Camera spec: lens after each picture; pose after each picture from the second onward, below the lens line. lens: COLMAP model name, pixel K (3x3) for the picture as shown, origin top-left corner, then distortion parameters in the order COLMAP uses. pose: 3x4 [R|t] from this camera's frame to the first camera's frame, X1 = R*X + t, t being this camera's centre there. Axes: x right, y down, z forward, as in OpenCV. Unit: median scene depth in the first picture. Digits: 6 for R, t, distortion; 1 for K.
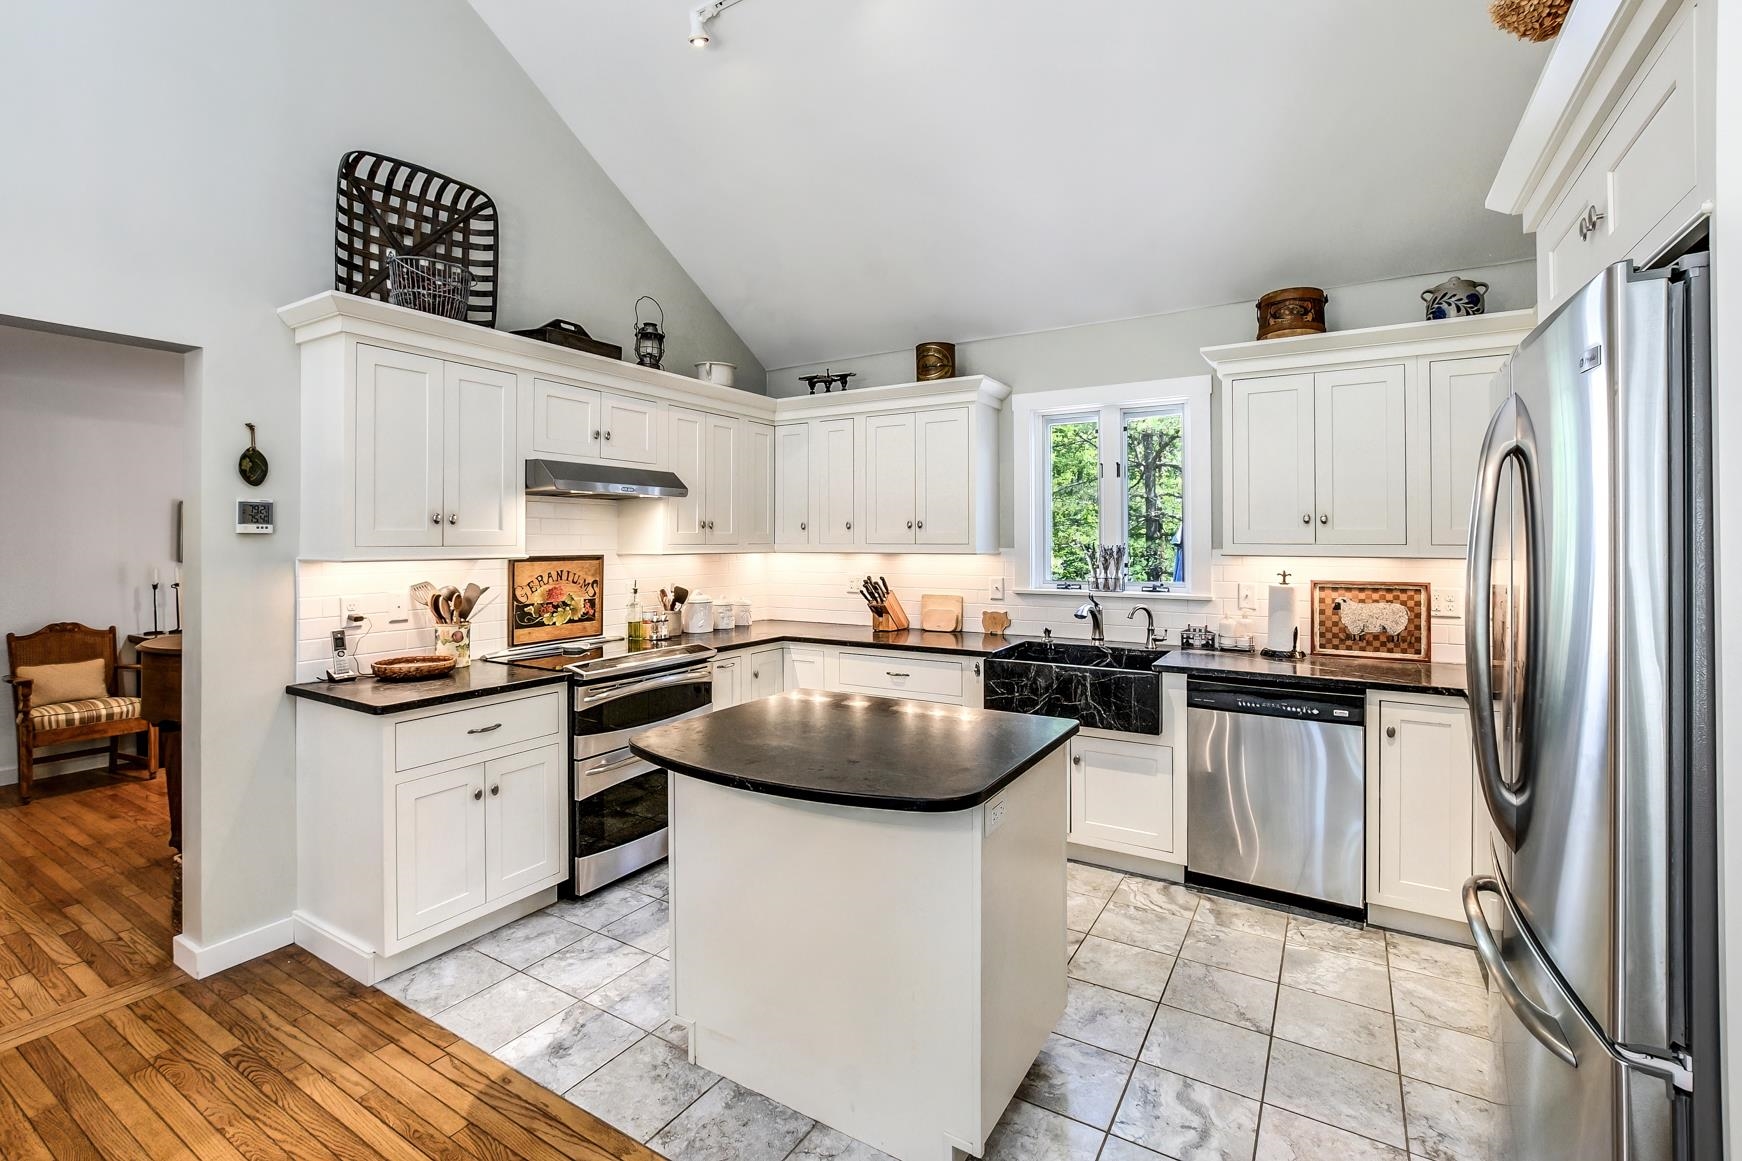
lens RADIAL K [[777.0, 0, 839.8], [0, 777.0, 536.5], [0, 0, 1]] dist [-0.001400, 0.000289]
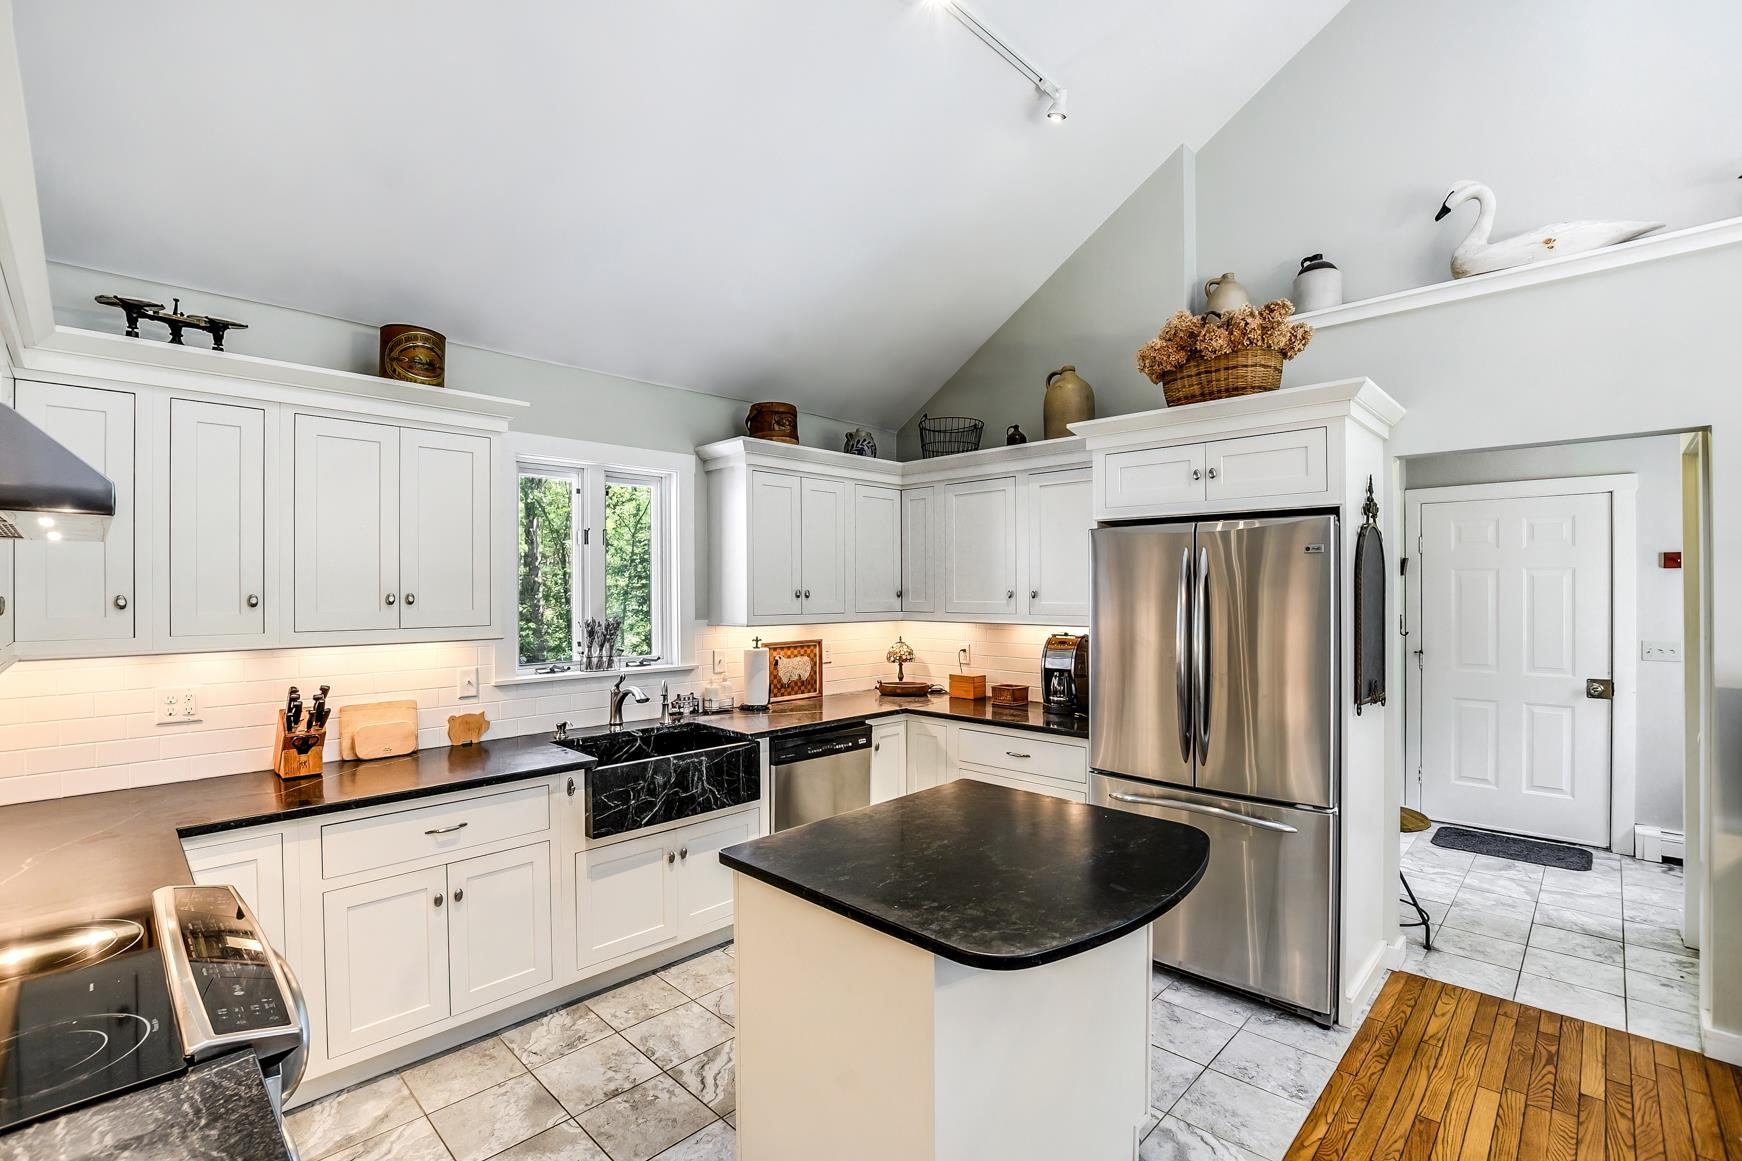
lens RADIAL K [[793.1, 0, 871.2], [0, 793.1, 588.3], [0, 0, 1]] dist [-0.015265, -0.000007]
pose [[0.207864, -0.000165, 0.978158, -0.570687], [-0.000769, 1.000000, 0.000332, -0.030106], [-0.978157, -0.000822, 0.207864, 0.580166]]
